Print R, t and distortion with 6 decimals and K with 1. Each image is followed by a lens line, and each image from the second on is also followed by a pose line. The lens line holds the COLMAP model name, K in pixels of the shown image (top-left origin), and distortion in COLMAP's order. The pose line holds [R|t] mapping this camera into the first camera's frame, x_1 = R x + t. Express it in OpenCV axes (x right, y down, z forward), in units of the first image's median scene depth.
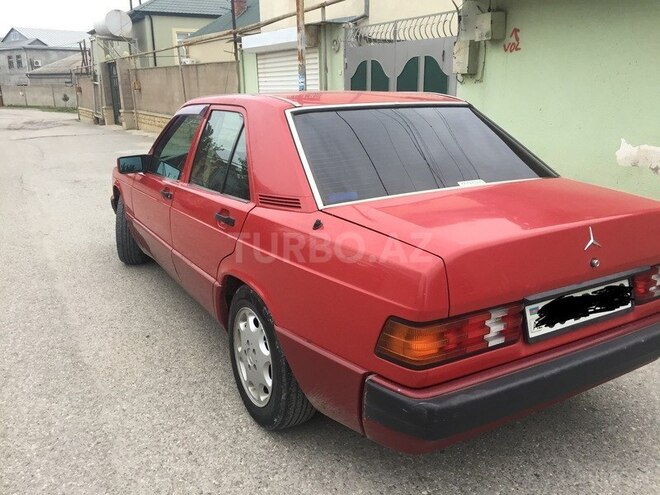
lens RADIAL K [[567.7, 0, 329.0], [0, 567.7, 246.9], [0, 0, 1]] dist [0.052096, -0.041392]
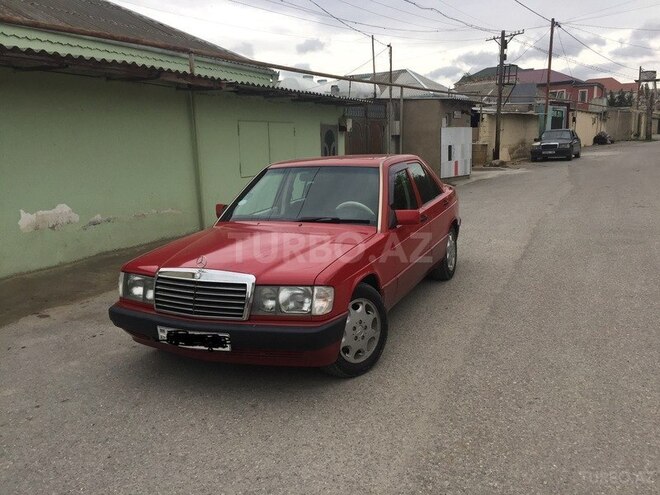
lens RADIAL K [[567.7, 0, 328.4], [0, 567.7, 247.1], [0, 0, 1]] dist [0.052096, -0.041392]
pose [[-0.594405, -0.115797, 0.795785, -0.778472], [0.255527, 0.911094, 0.323440, -0.334504], [-0.762488, 0.395599, -0.511969, 1.146781]]
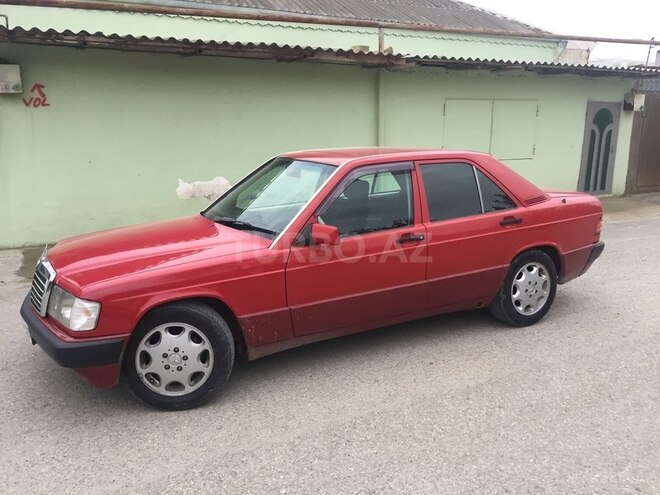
lens RADIAL K [[567.7, 0, 327.8], [0, 567.7, 247.1], [0, 0, 1]] dist [0.052096, -0.041392]
pose [[0.014953, -0.202396, 0.979190, -0.810967], [0.275607, 0.942197, 0.190541, -0.196366], [-0.961154, 0.267023, 0.069870, 0.616878]]
